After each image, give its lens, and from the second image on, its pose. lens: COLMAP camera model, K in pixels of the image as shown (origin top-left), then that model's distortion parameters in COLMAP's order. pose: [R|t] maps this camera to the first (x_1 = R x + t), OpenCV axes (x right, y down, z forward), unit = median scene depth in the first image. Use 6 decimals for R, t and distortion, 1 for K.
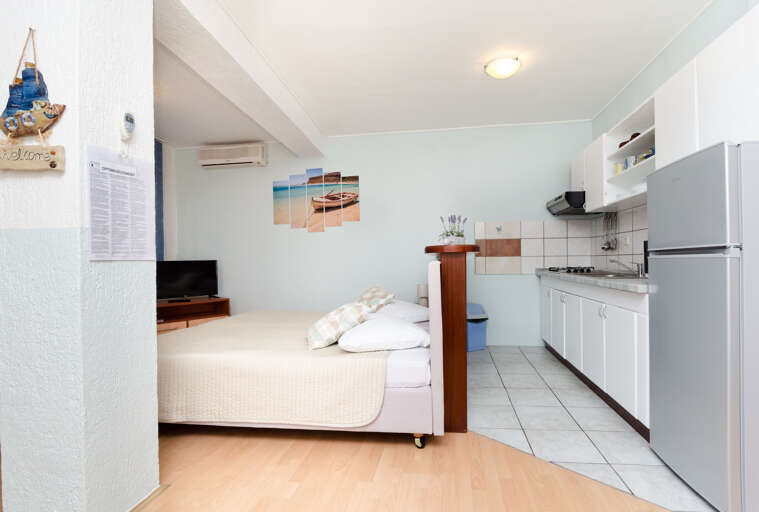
lens RADIAL K [[403.1, 0, 379.5], [0, 403.1, 256.0], [0, 0, 1]] dist [0.000472, 0.000164]
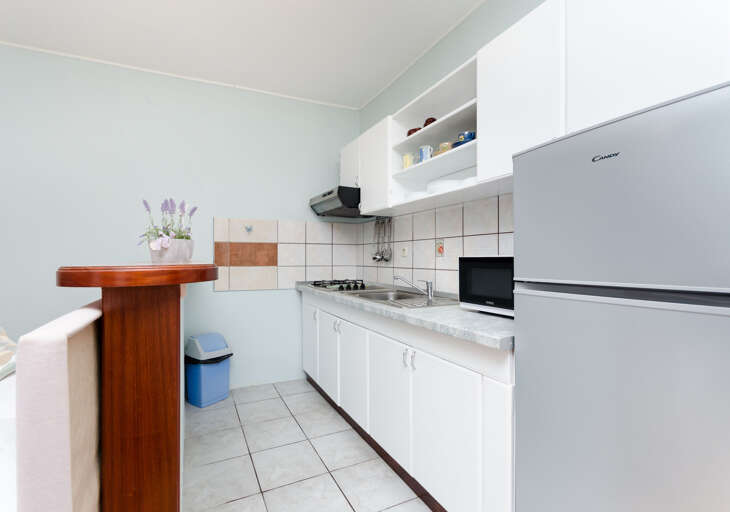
lens RADIAL K [[351.1, 0, 377.7], [0, 351.1, 258.1], [0, 0, 1]] dist [-0.000013, -0.000033]
pose [[0.788980, 0.005139, 0.614397, 0.102826], [-0.013847, 0.999860, 0.009418, -0.027154], [-0.614263, -0.015938, 0.788940, 0.405906]]
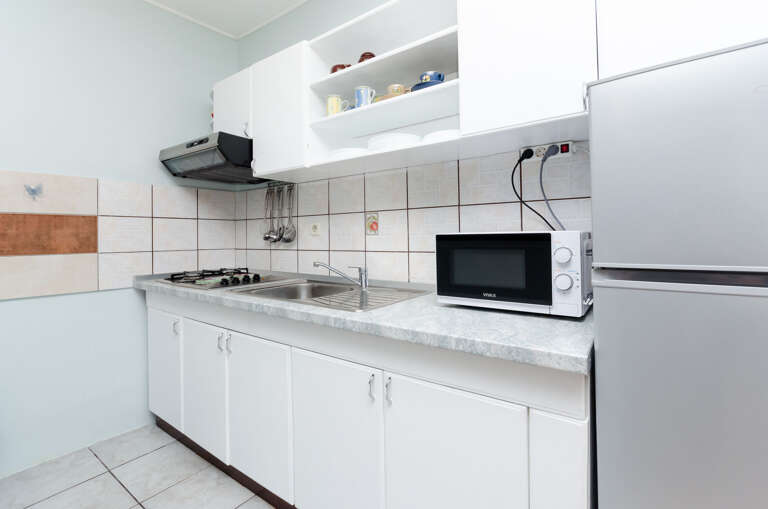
lens RADIAL K [[353.1, 0, 385.4], [0, 353.1, 232.3], [0, 0, 1]] dist [0.018102, 0.000051]
pose [[0.437793, 0.012176, 0.898993, 0.137317], [-0.005937, 0.999926, -0.010652, -0.024145], [-0.899056, -0.000674, 0.437833, 0.586917]]
